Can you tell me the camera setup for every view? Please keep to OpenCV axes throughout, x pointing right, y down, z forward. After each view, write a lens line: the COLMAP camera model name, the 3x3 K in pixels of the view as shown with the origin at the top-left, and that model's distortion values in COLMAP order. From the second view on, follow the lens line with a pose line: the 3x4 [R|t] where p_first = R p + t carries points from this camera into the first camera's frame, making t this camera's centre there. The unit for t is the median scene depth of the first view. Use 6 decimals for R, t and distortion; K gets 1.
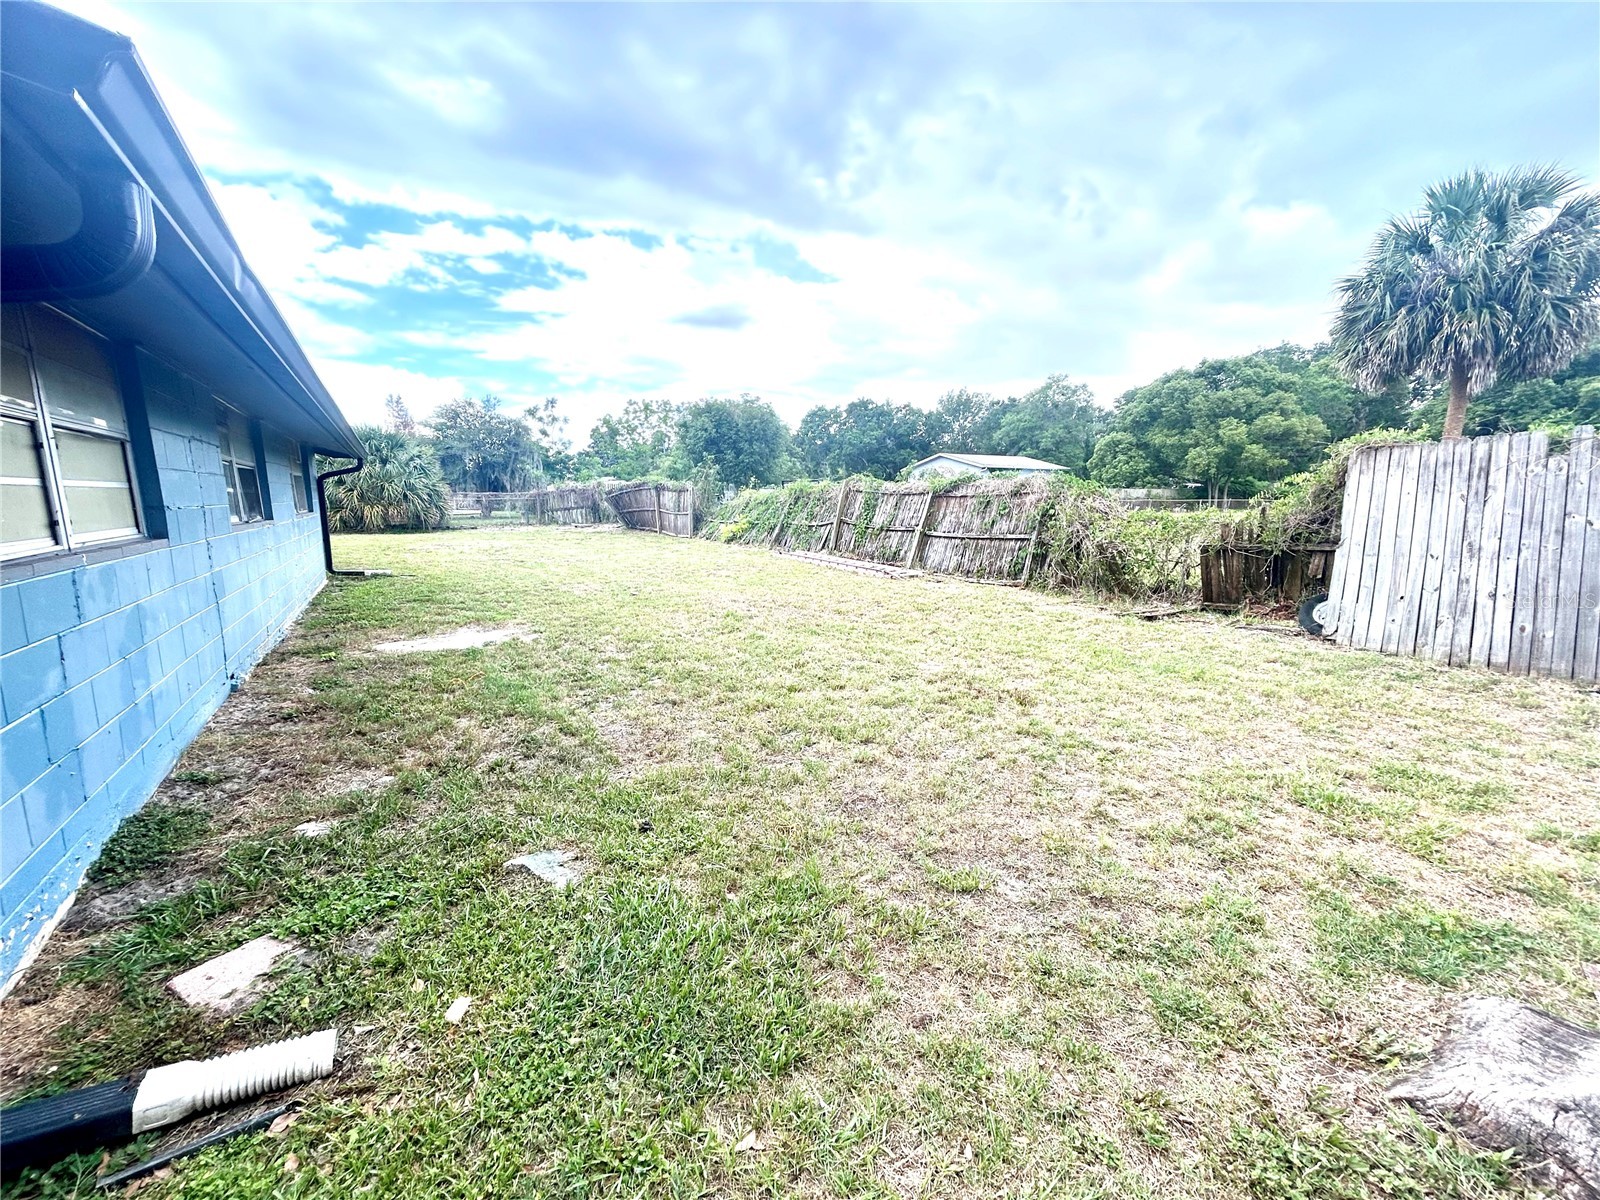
lens RADIAL K [[650.2, 0, 798.5], [0, 650.2, 600.2], [0, 0, 1]] dist [-0.001109, 0.000876]
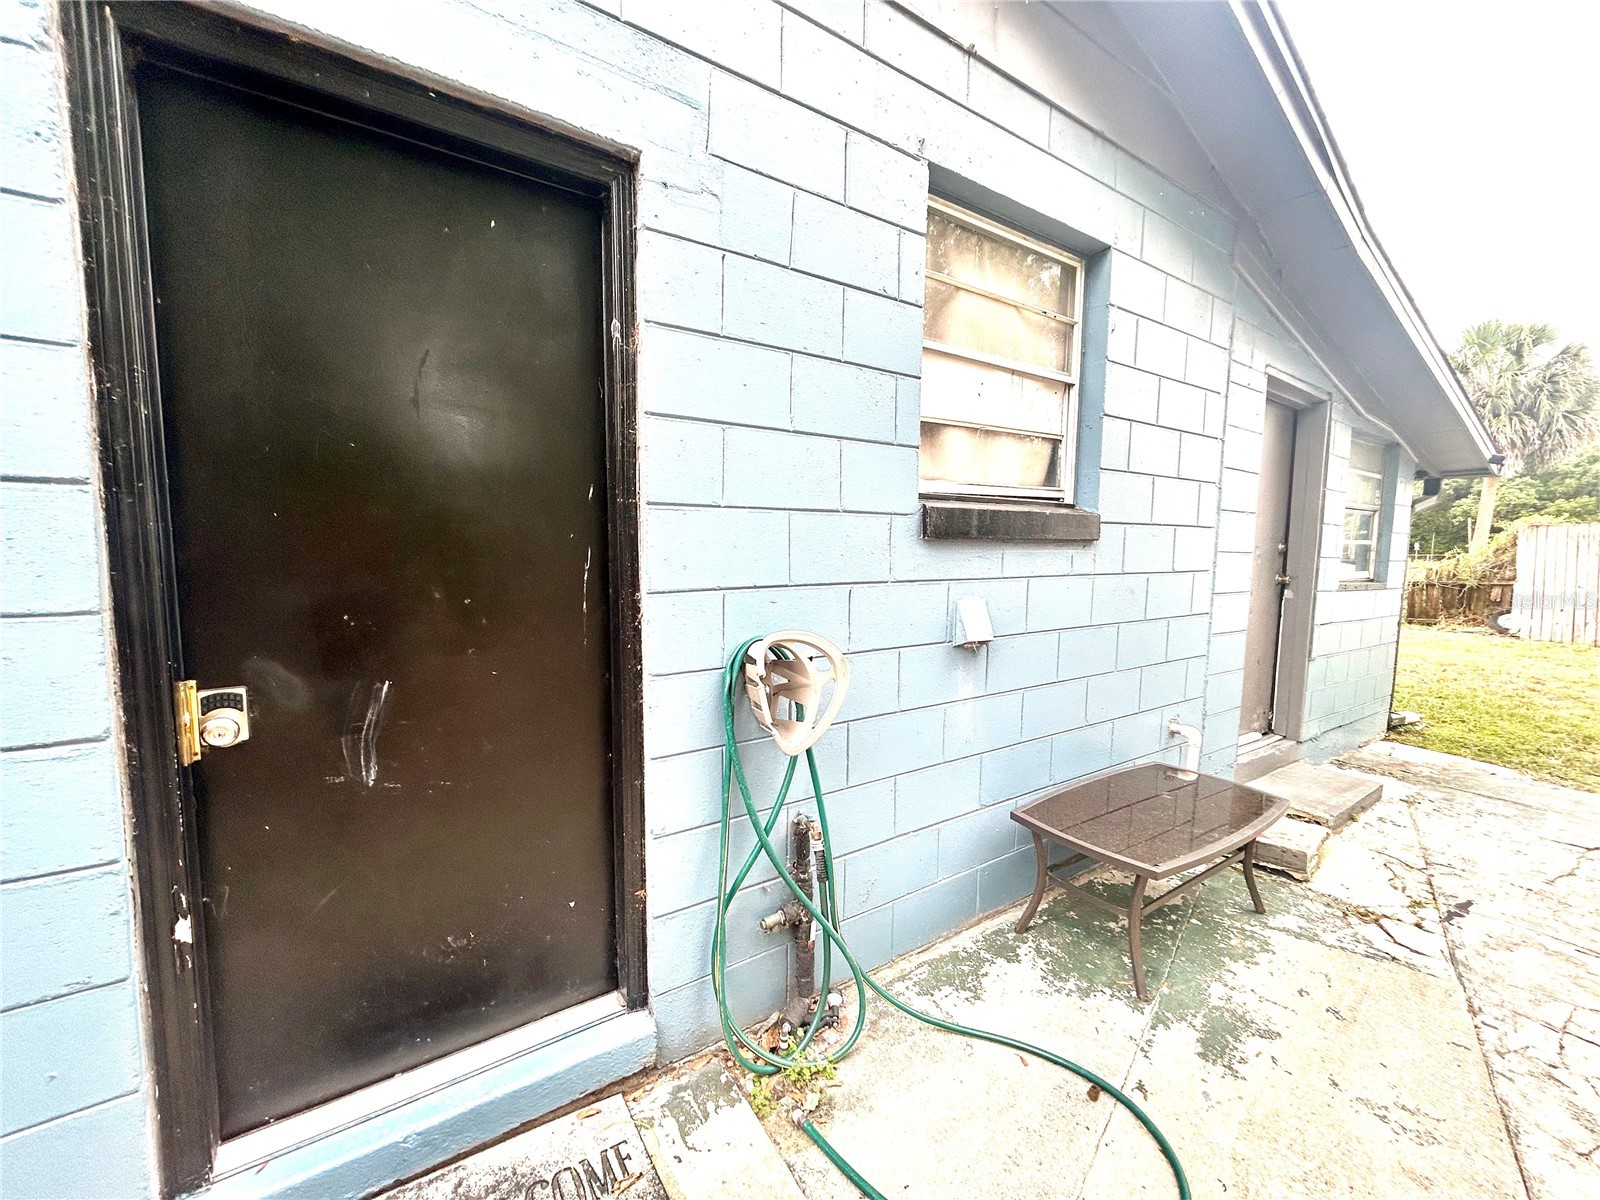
lens RADIAL K [[650.2, 0, 797.2], [0, 650.2, 600.5], [0, 0, 1]] dist [-0.001109, 0.000876]
pose [[0.999205, 0.005775, 0.039449, -0.593750], [-0.002989, 0.997519, -0.070333, 0.048686], [-0.039757, 0.070160, 0.996743, -0.330985]]
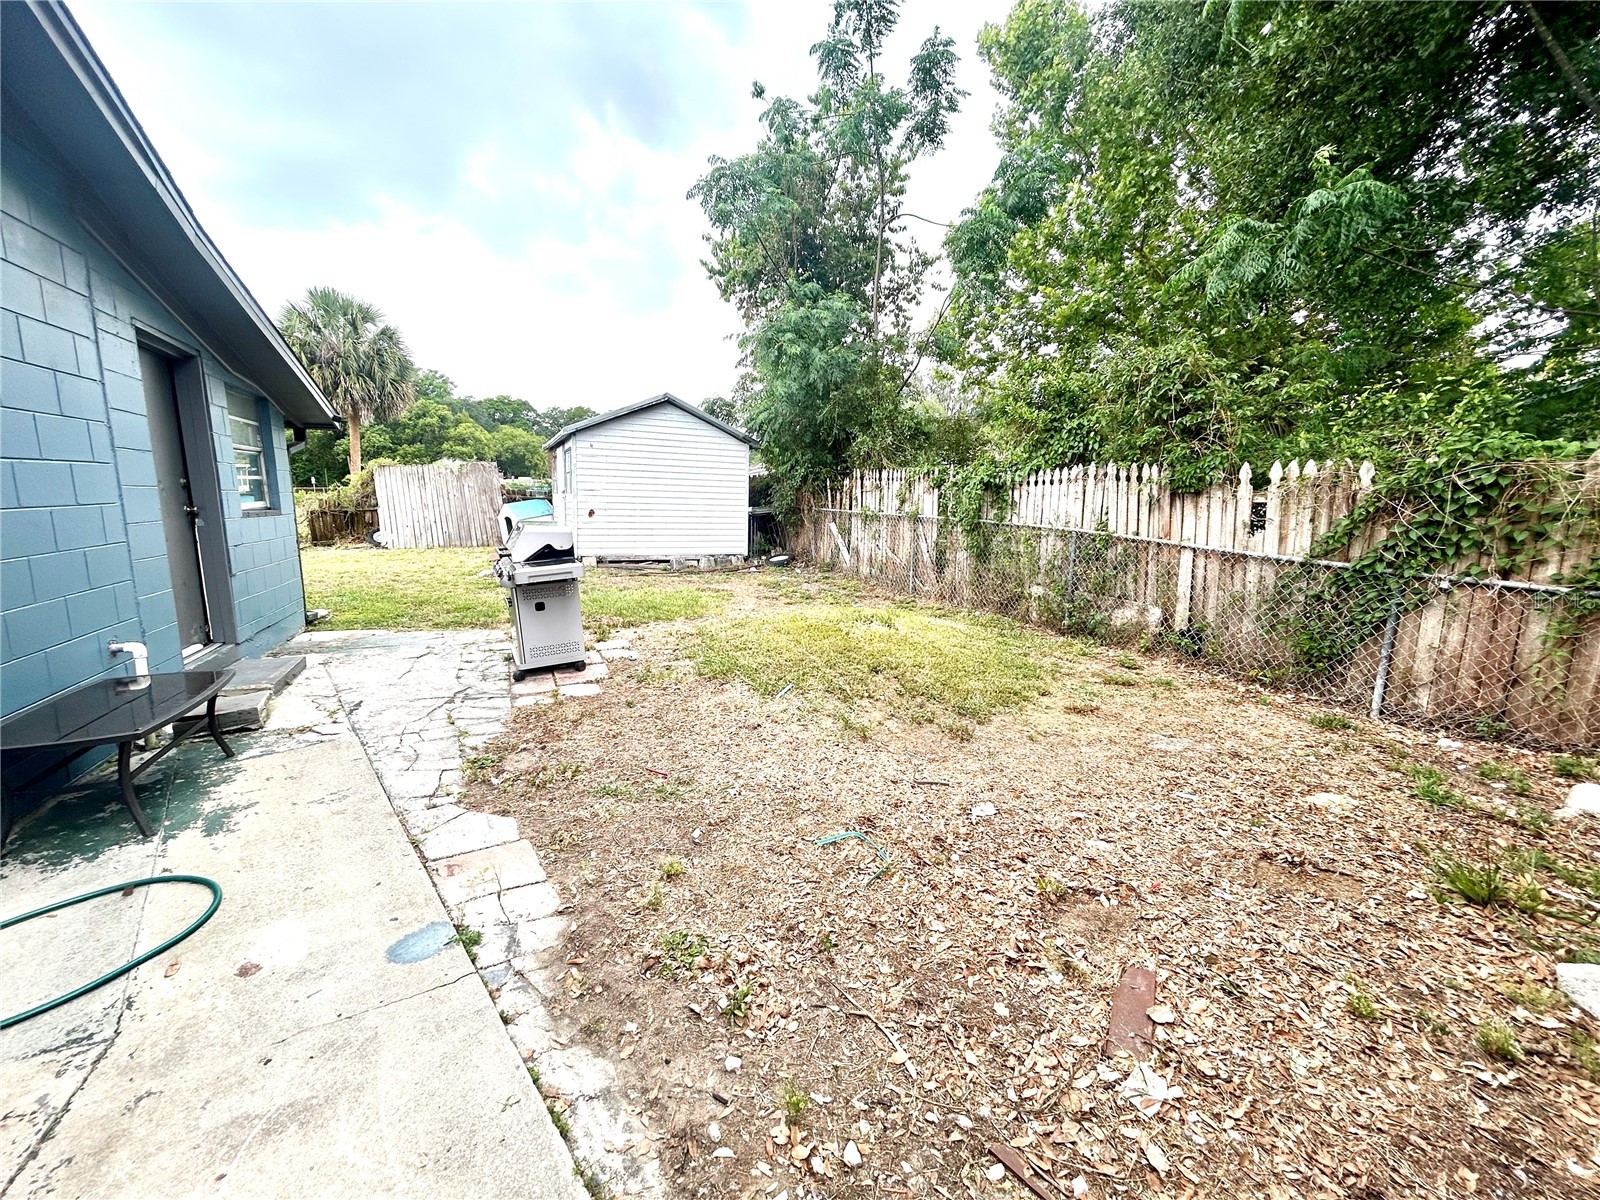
lens RADIAL K [[650.2, 0, 808.2], [0, 650.2, 603.3], [0, 0, 1]] dist [-0.001109, 0.000876]
pose [[0.133596, -0.169853, 0.976372, -0.681474], [0.143337, 0.978156, 0.150551, 0.064892], [-0.980615, 0.119837, 0.155024, -0.436699]]
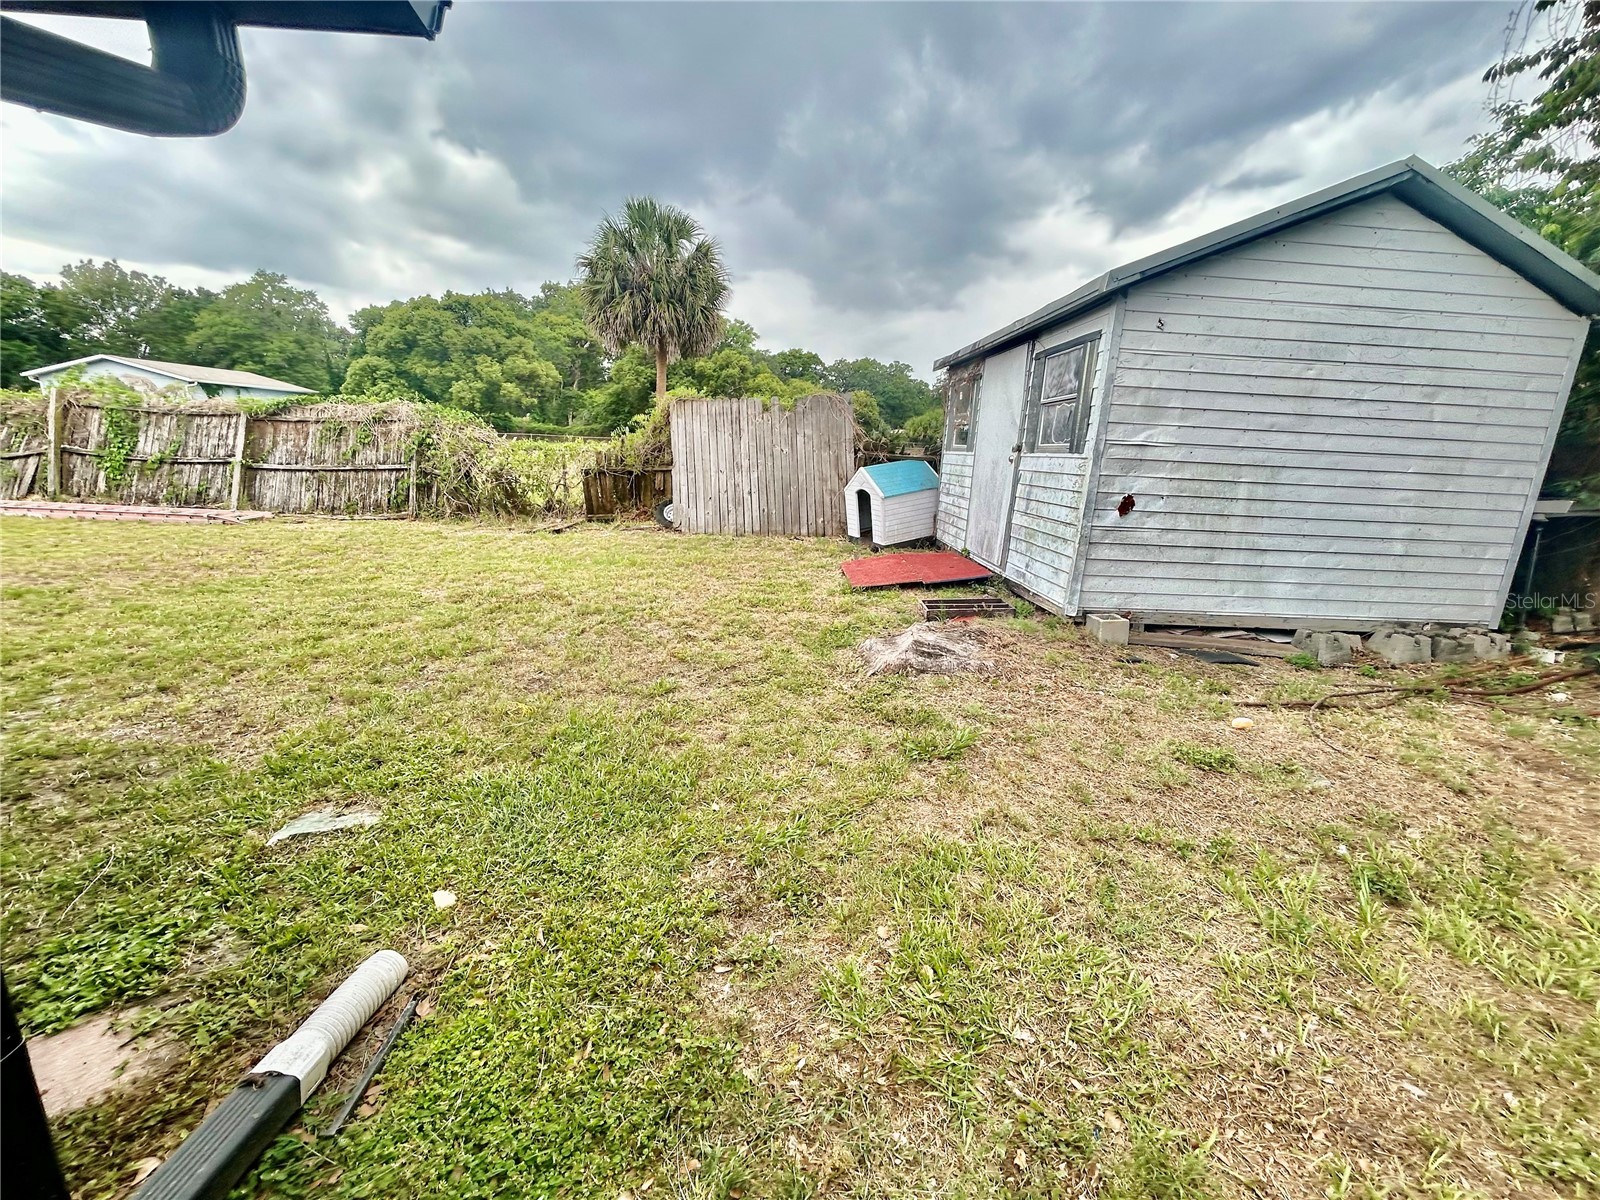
lens RADIAL K [[650.2, 0, 807.8], [0, 650.2, 596.5], [0, 0, 1]] dist [-0.001109, 0.000876]
pose [[0.502956, -0.186754, 0.843895, -0.169879], [0.106364, 0.982330, 0.153998, 0.006424], [-0.857742, 0.012306, 0.513933, -0.012554]]
